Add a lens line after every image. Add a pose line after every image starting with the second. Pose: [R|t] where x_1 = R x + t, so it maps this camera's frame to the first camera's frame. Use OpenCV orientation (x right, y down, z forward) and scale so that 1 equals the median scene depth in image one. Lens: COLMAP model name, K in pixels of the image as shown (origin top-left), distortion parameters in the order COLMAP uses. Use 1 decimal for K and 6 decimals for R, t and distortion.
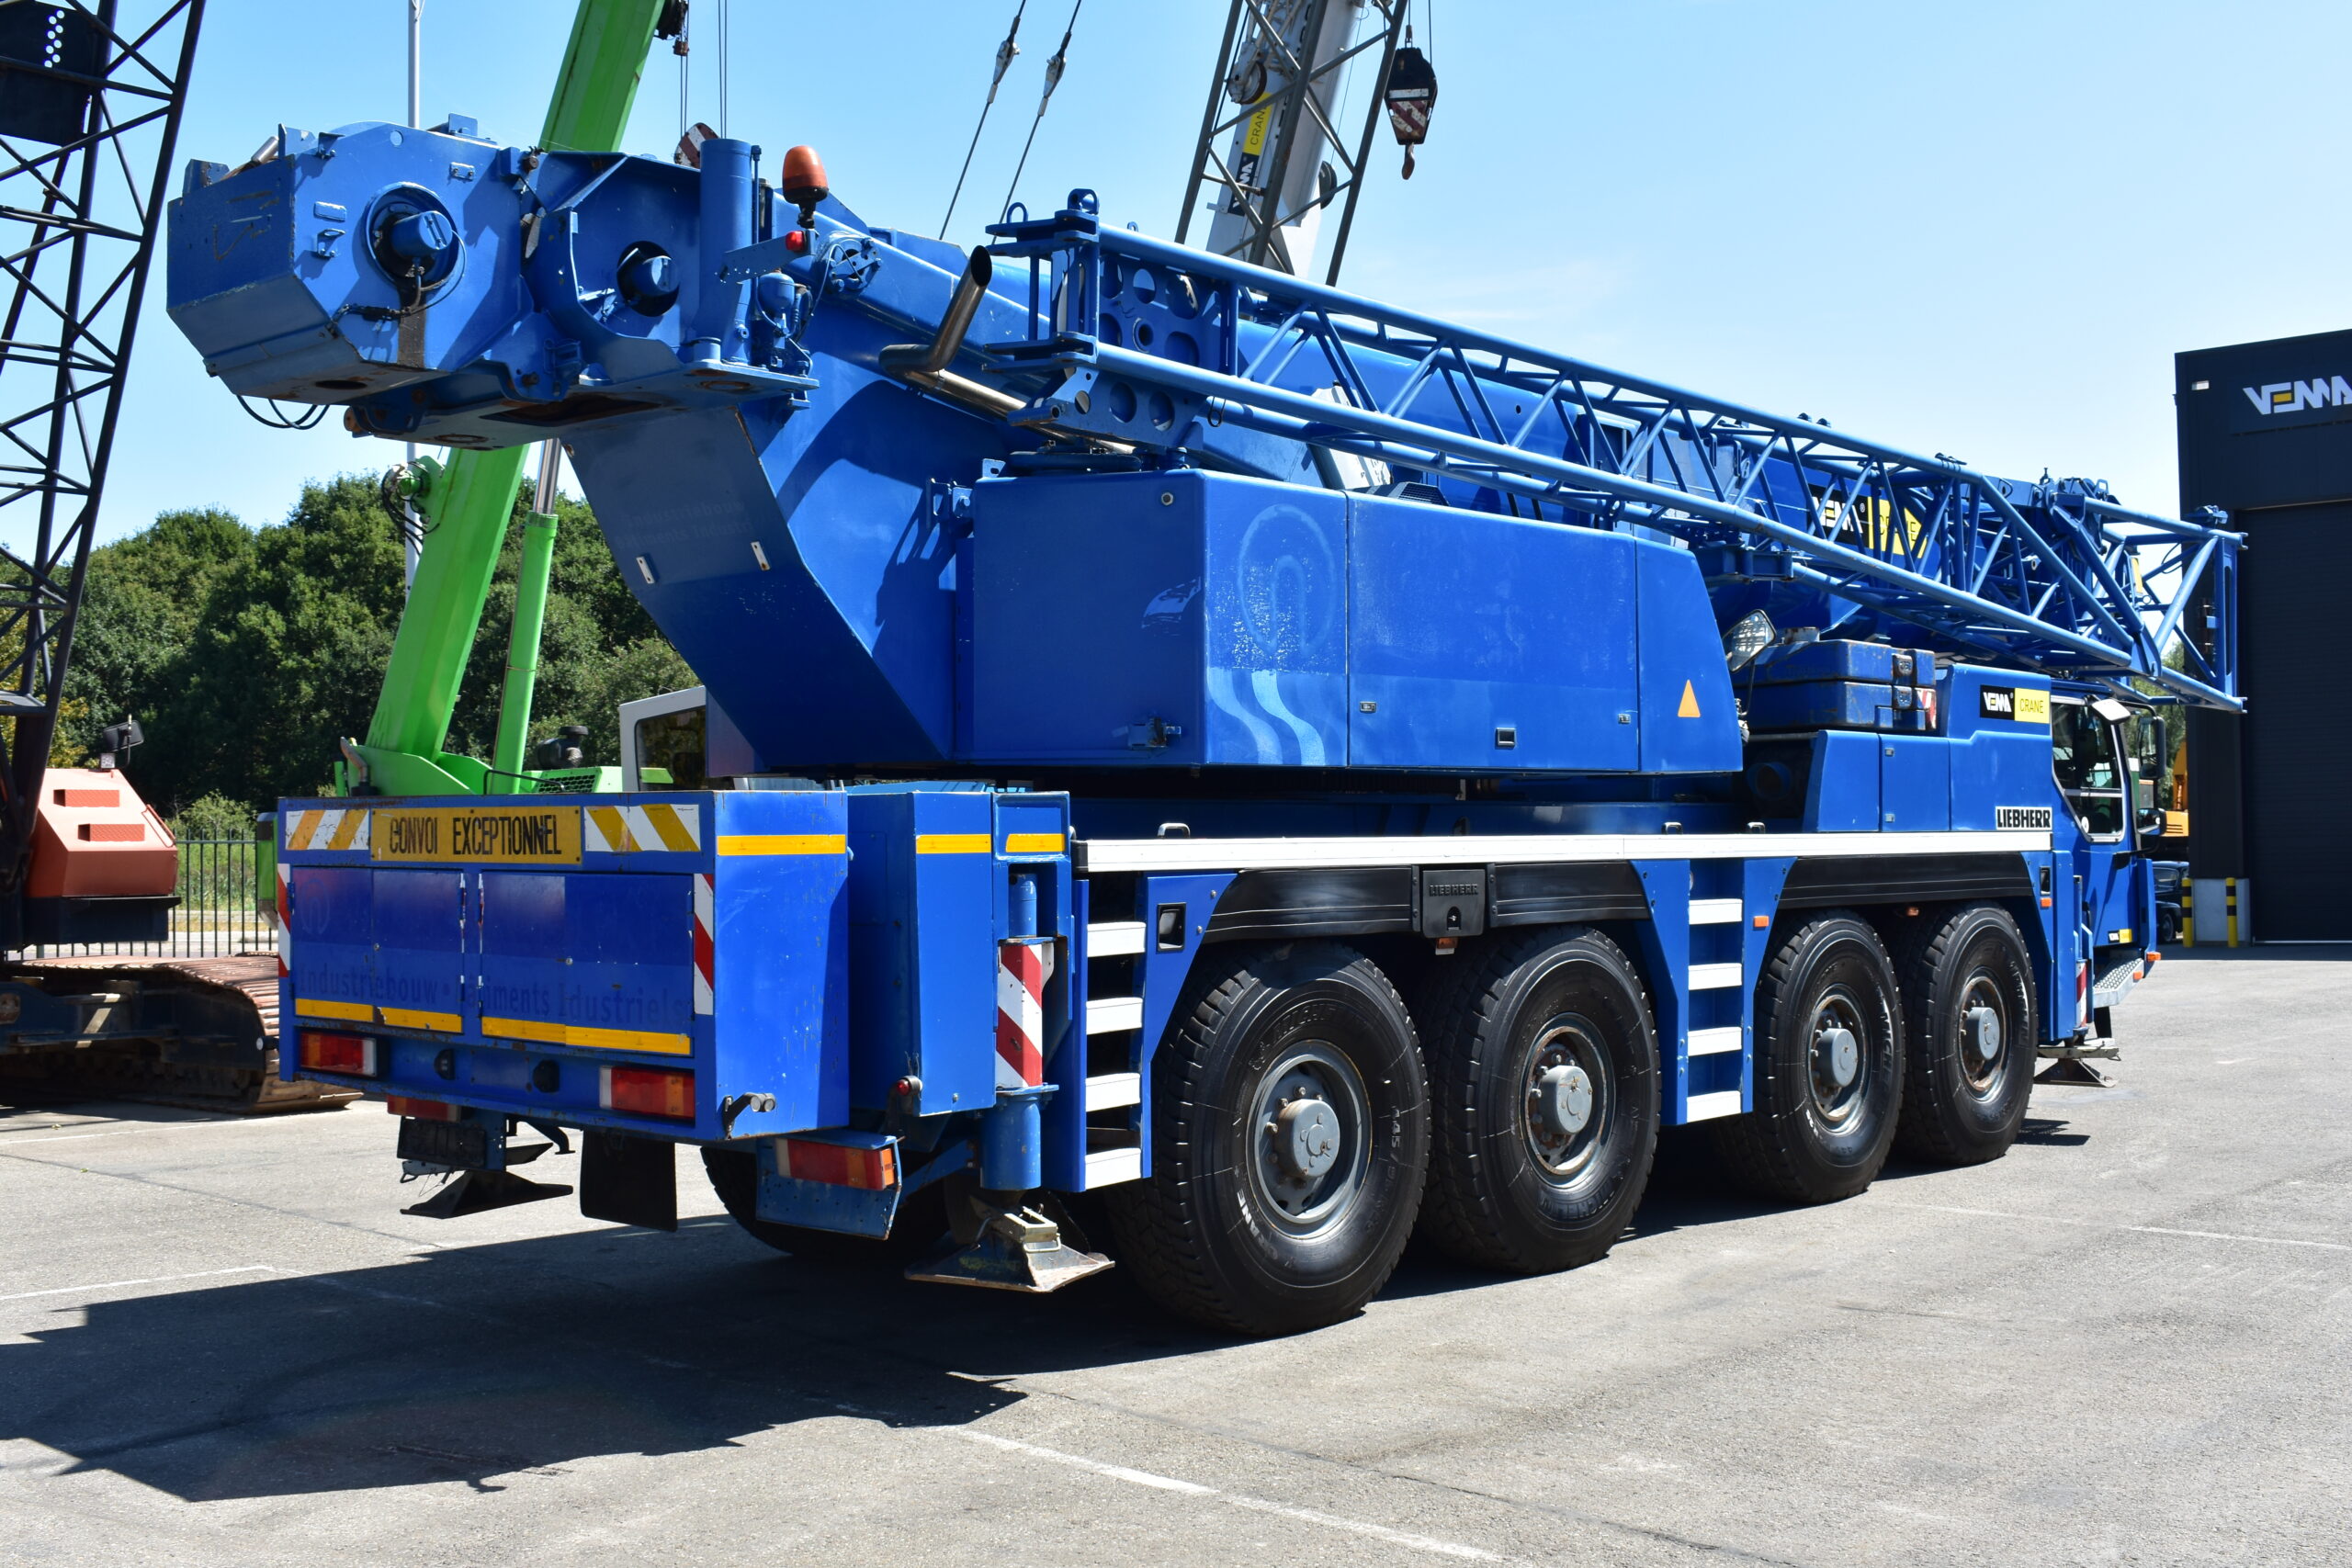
lens RADIAL K [[2499.2, 0, 1176.0], [0, 2499.2, 784.0], [0, 0, 1]] dist [-0.077275, 0.042494]
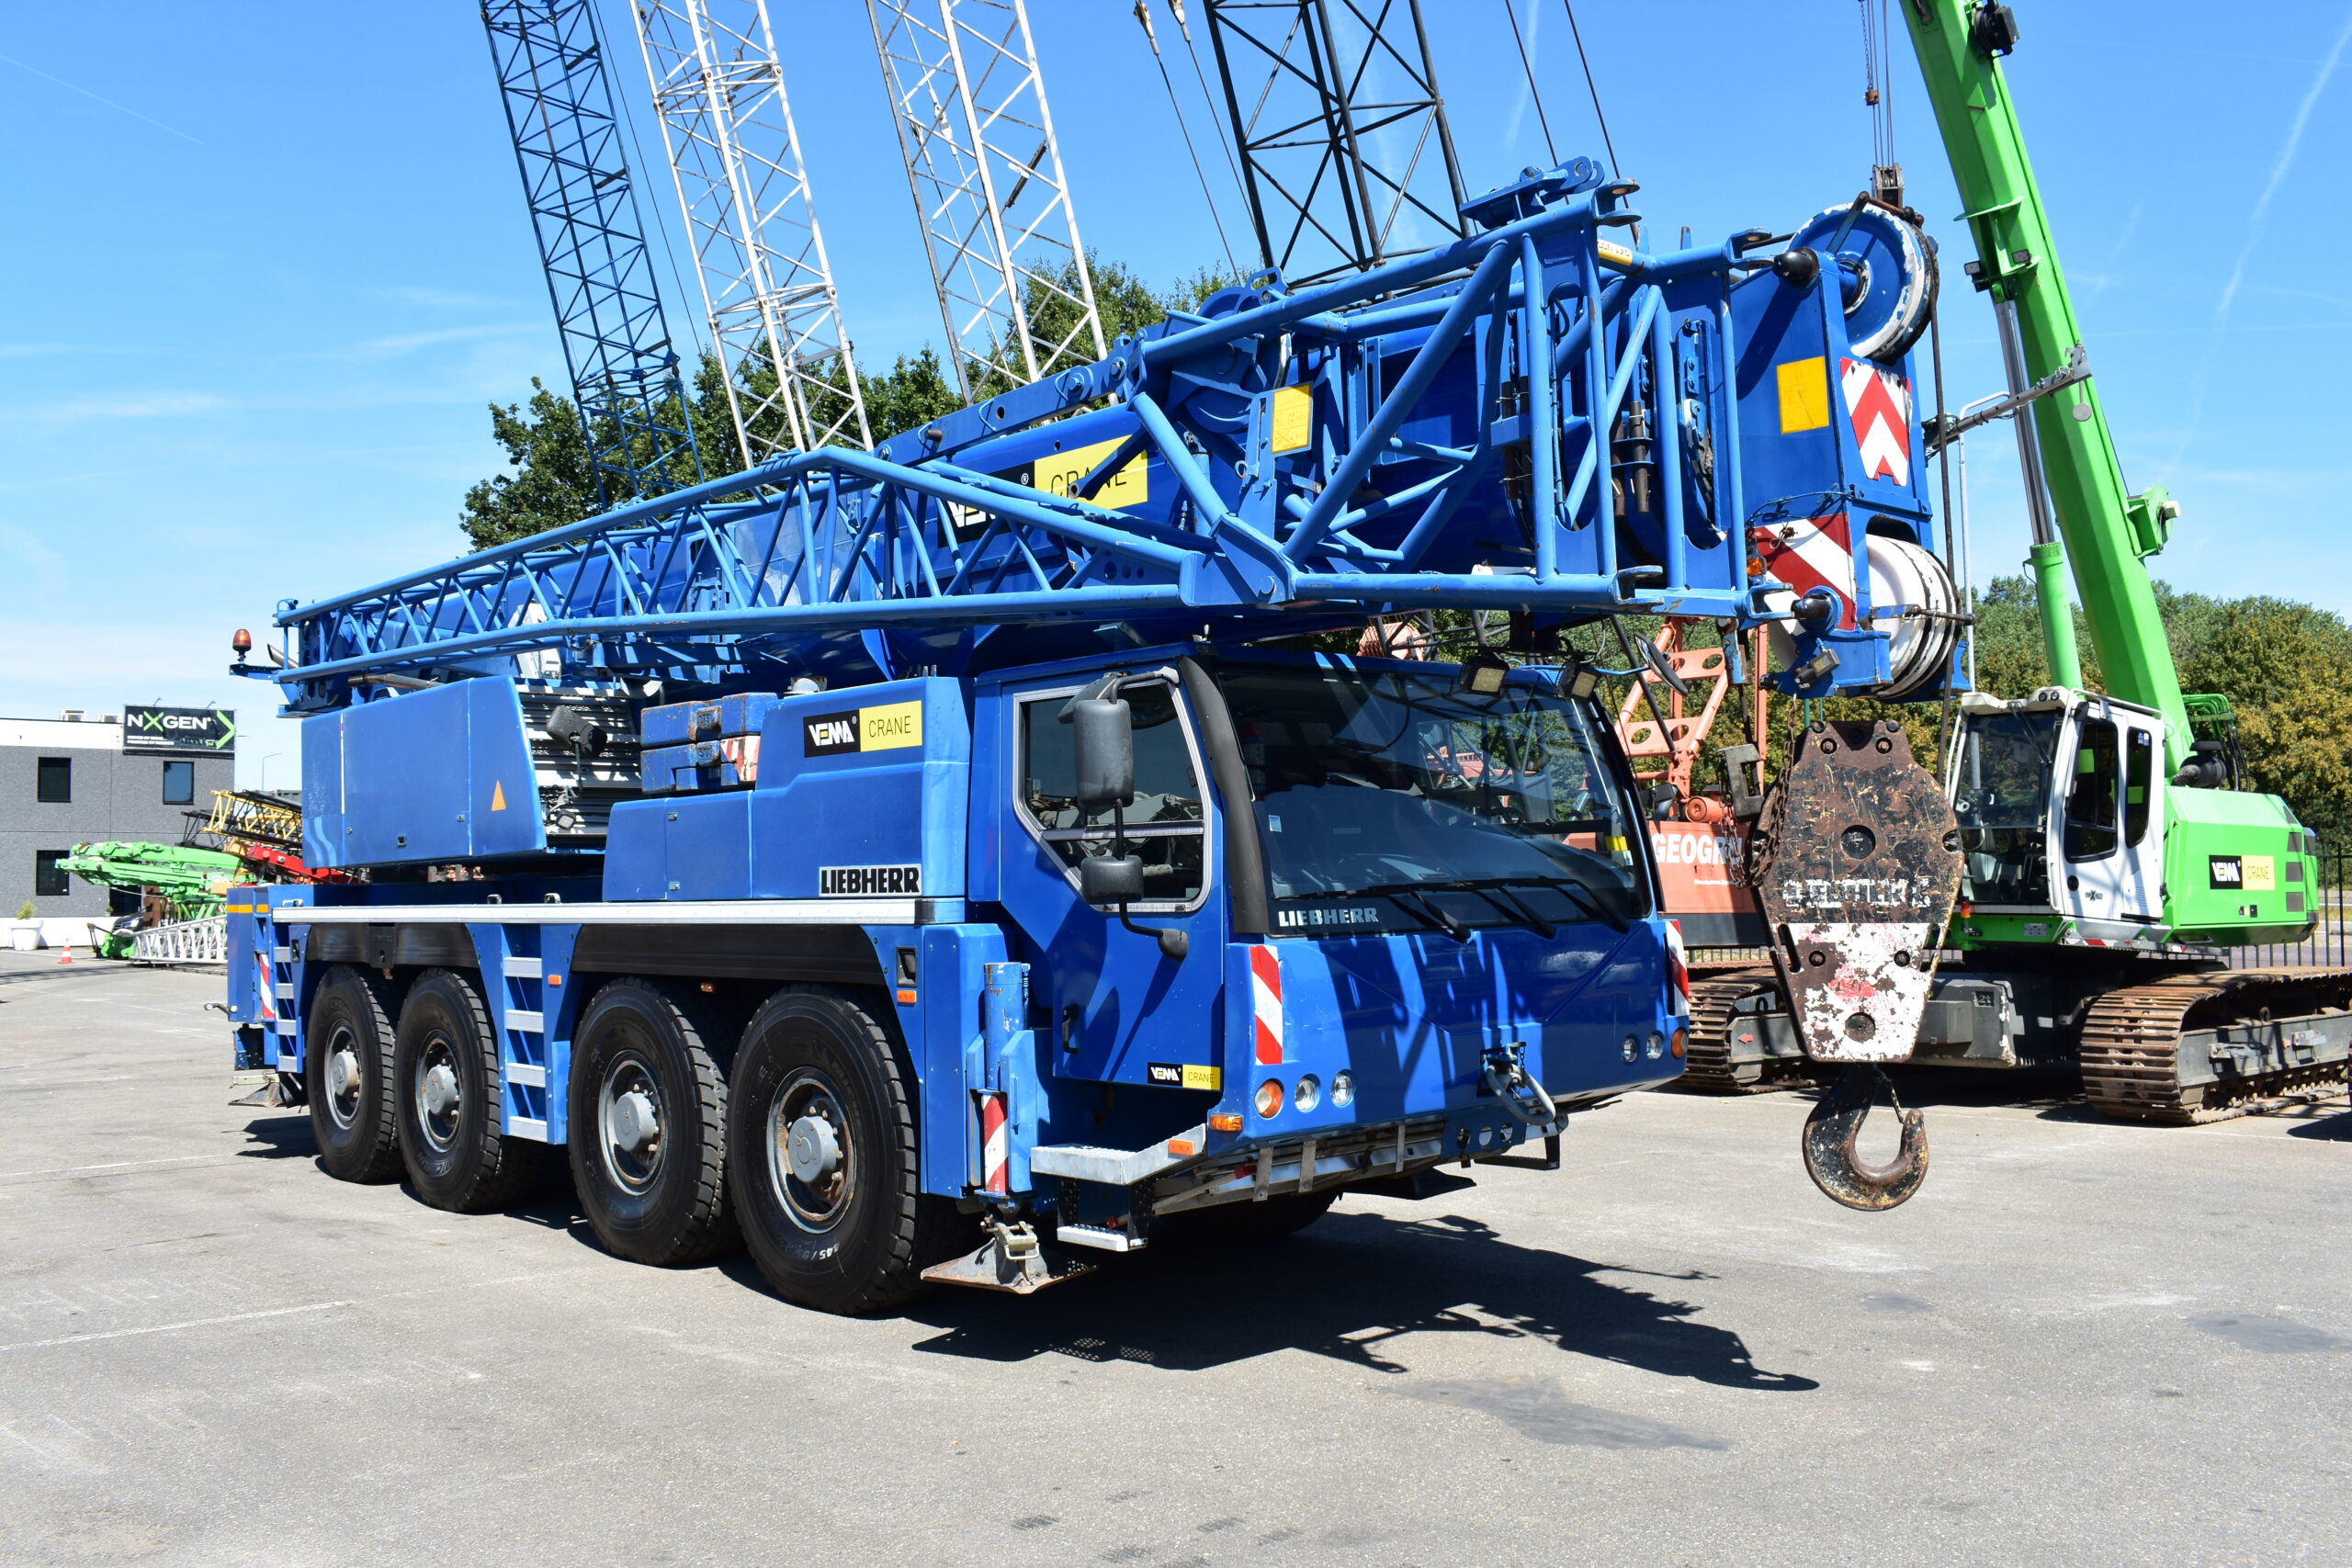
lens RADIAL K [[1996.3, 0, 1176.0], [0, 1996.3, 784.0], [0, 0, 1]] dist [-0.089040, 0.006108]
pose [[-0.101754, -0.041544, -0.993942, 1.448626], [0.043432, 0.997989, -0.046160, 0.025704], [0.993861, -0.047866, -0.099745, 1.792338]]
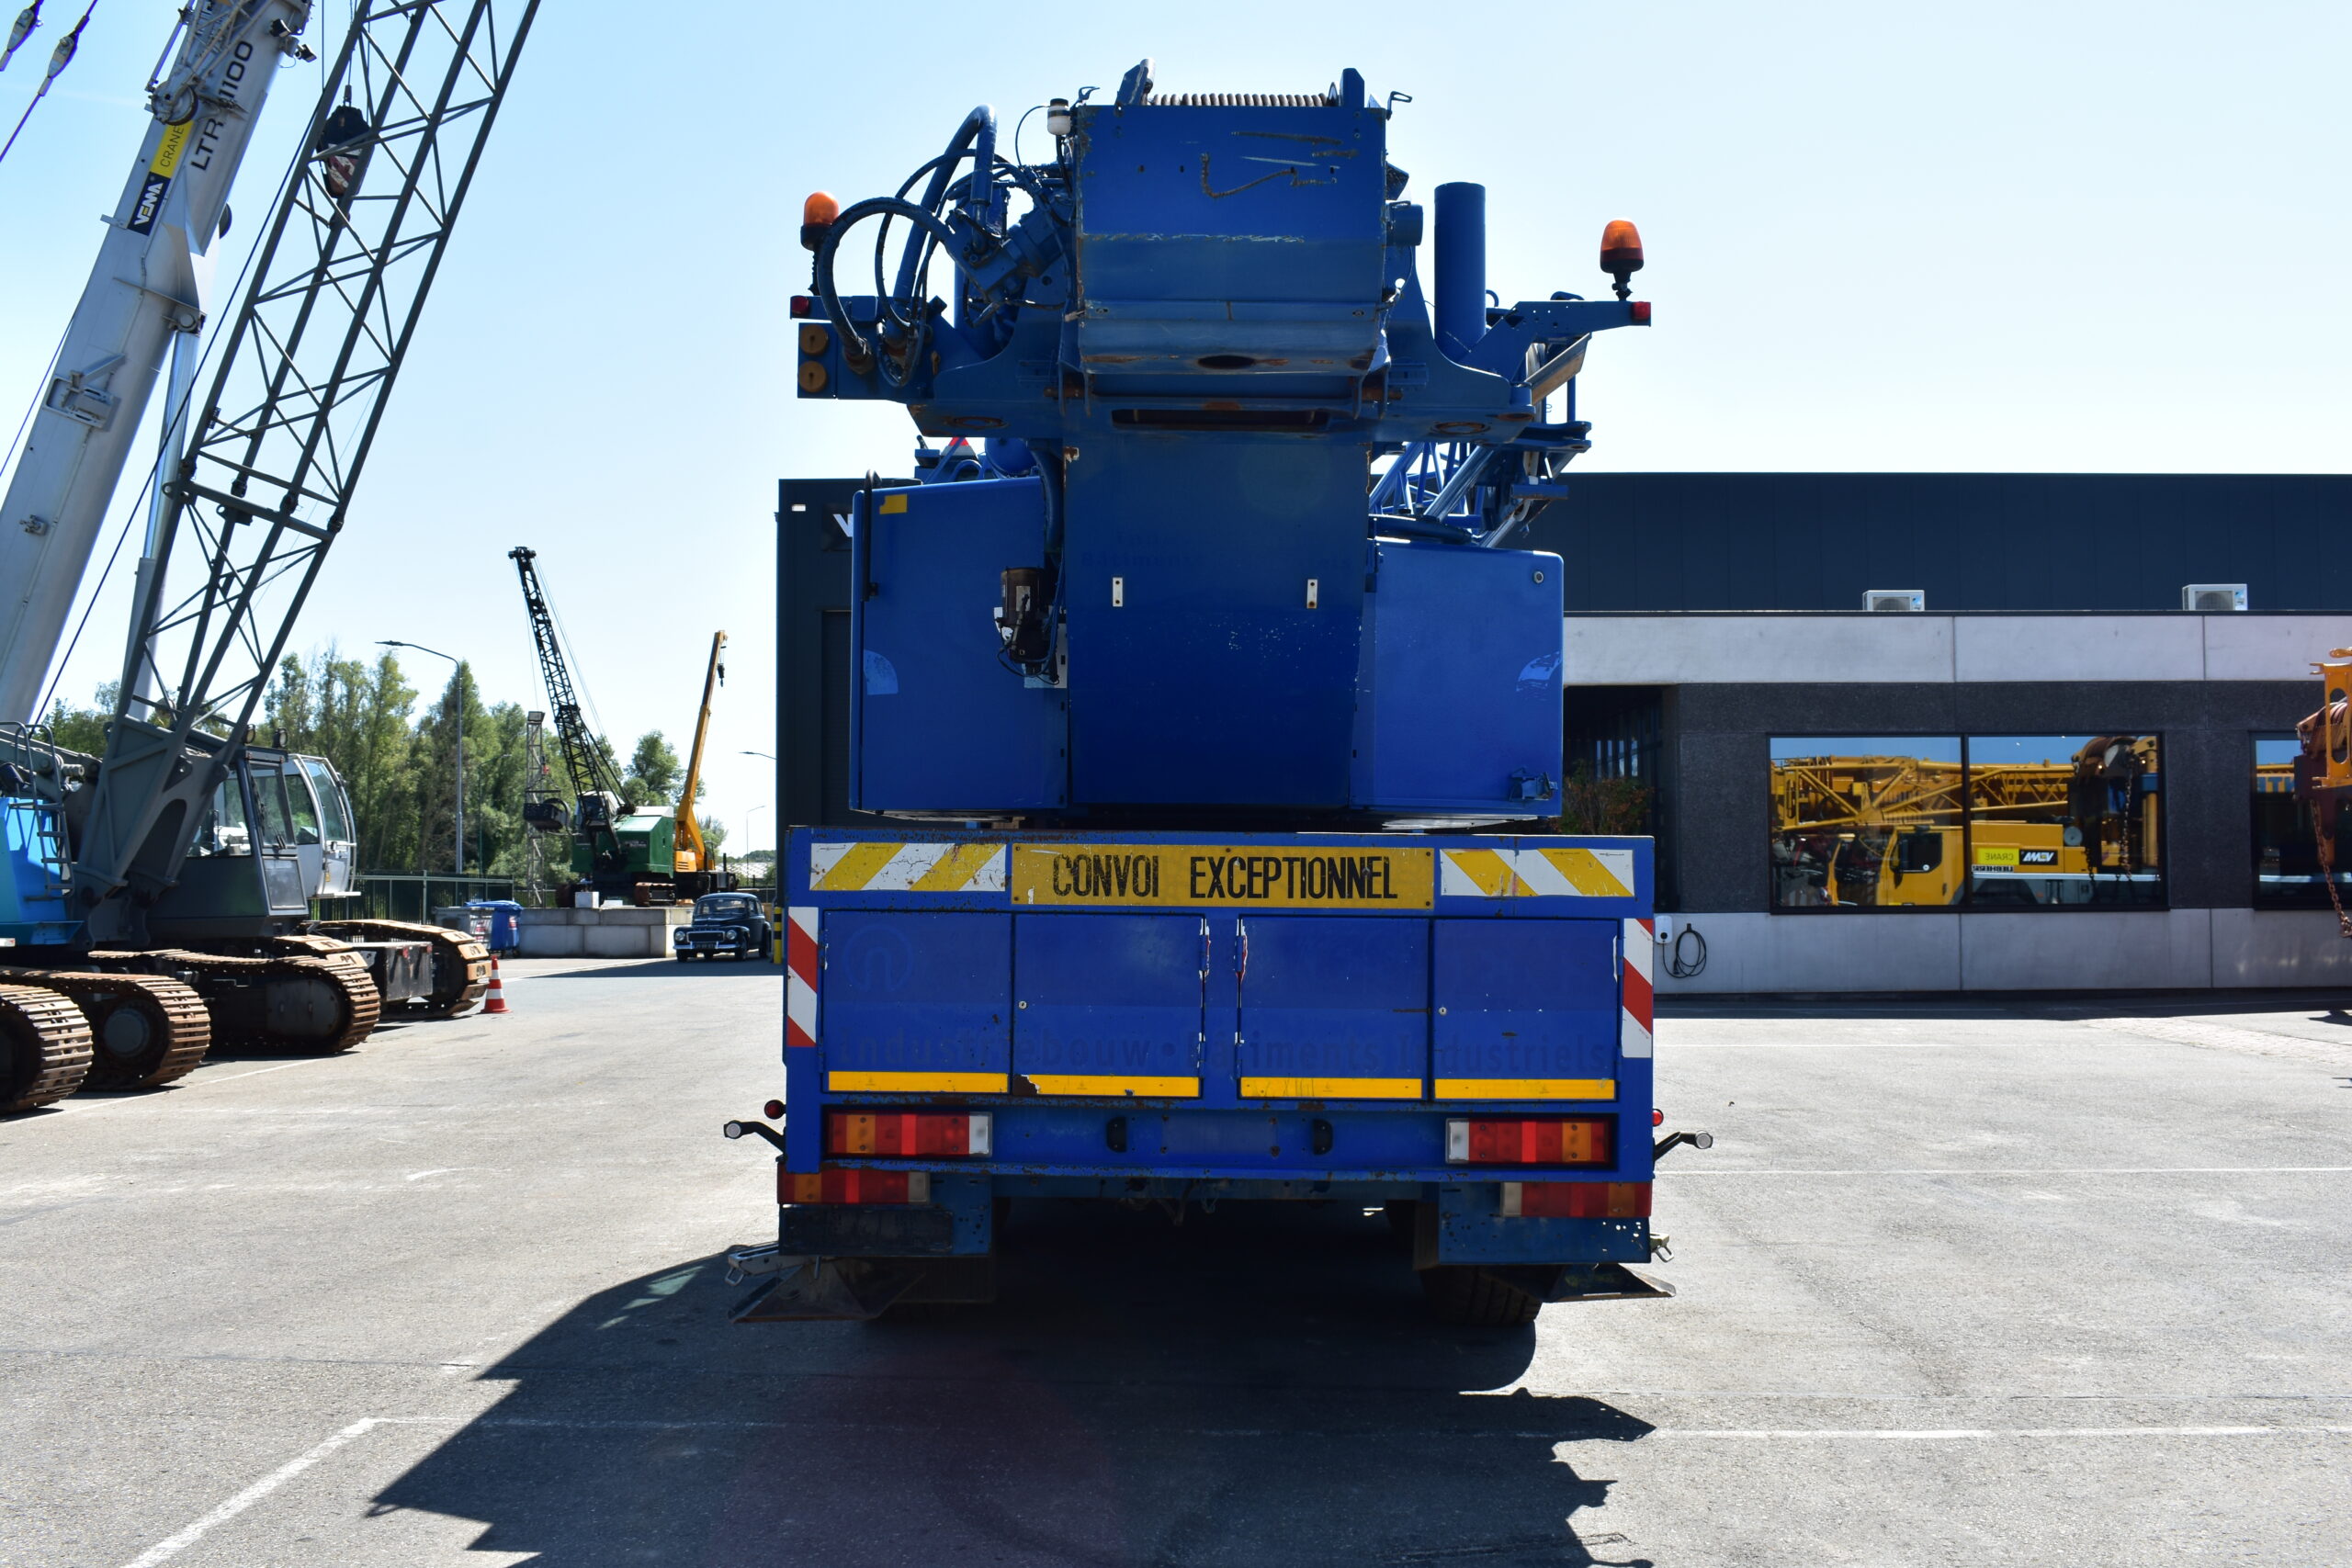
lens RADIAL K [[2147.0, 0, 1176.0], [0, 2147.0, 784.0], [0, 0, 1]] dist [-0.090305, 0.022196]
pose [[0.744866, 0.037055, 0.666185, -0.737696], [-0.024421, 0.999302, -0.028279, 0.008536], [-0.666768, 0.004796, 0.745250, 0.388394]]
